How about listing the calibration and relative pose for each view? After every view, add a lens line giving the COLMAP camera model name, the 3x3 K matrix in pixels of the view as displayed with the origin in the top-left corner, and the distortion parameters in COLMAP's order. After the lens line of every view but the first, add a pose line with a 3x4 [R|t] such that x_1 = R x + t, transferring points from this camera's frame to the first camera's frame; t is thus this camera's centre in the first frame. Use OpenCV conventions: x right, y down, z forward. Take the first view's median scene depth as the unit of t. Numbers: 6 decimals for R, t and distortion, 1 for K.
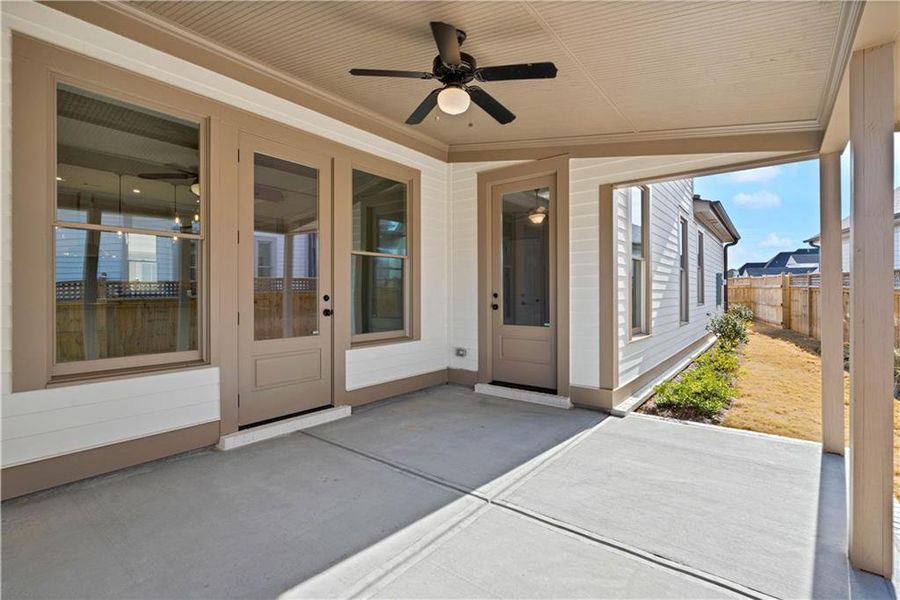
lens RADIAL K [[413.6, 0, 454.0], [0, 413.6, 297.9], [0, 0, 1]] dist [-0.005604, -0.000120]
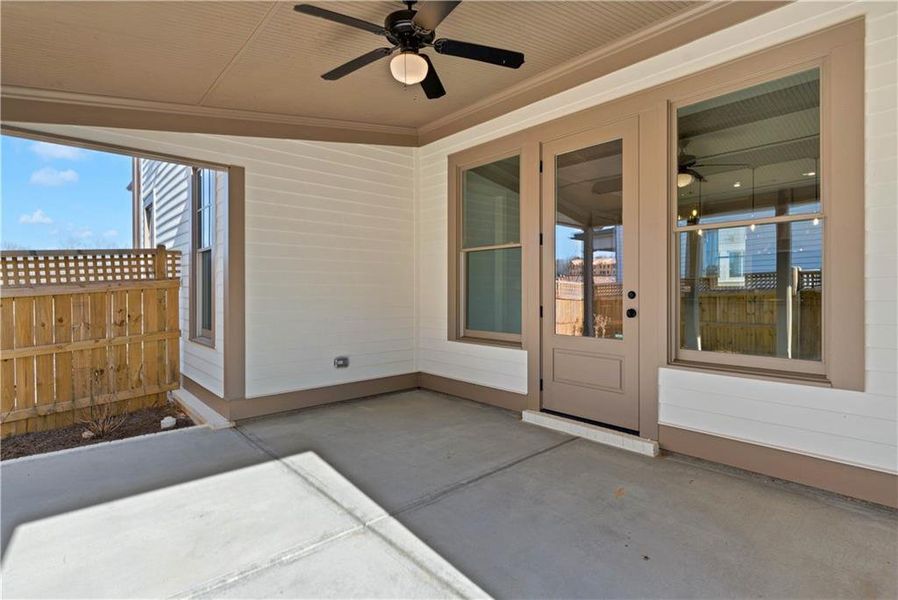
lens RADIAL K [[462.5, 0, 453.1], [0, 462.5, 294.3], [0, 0, 1]] dist [-0.004235, -0.000035]
pose [[-0.195776, 0.019065, -0.980463, 0.724850], [0.004719, 0.999818, 0.018499, -0.022196], [0.980637, -0.001005, -0.195831, 0.967421]]
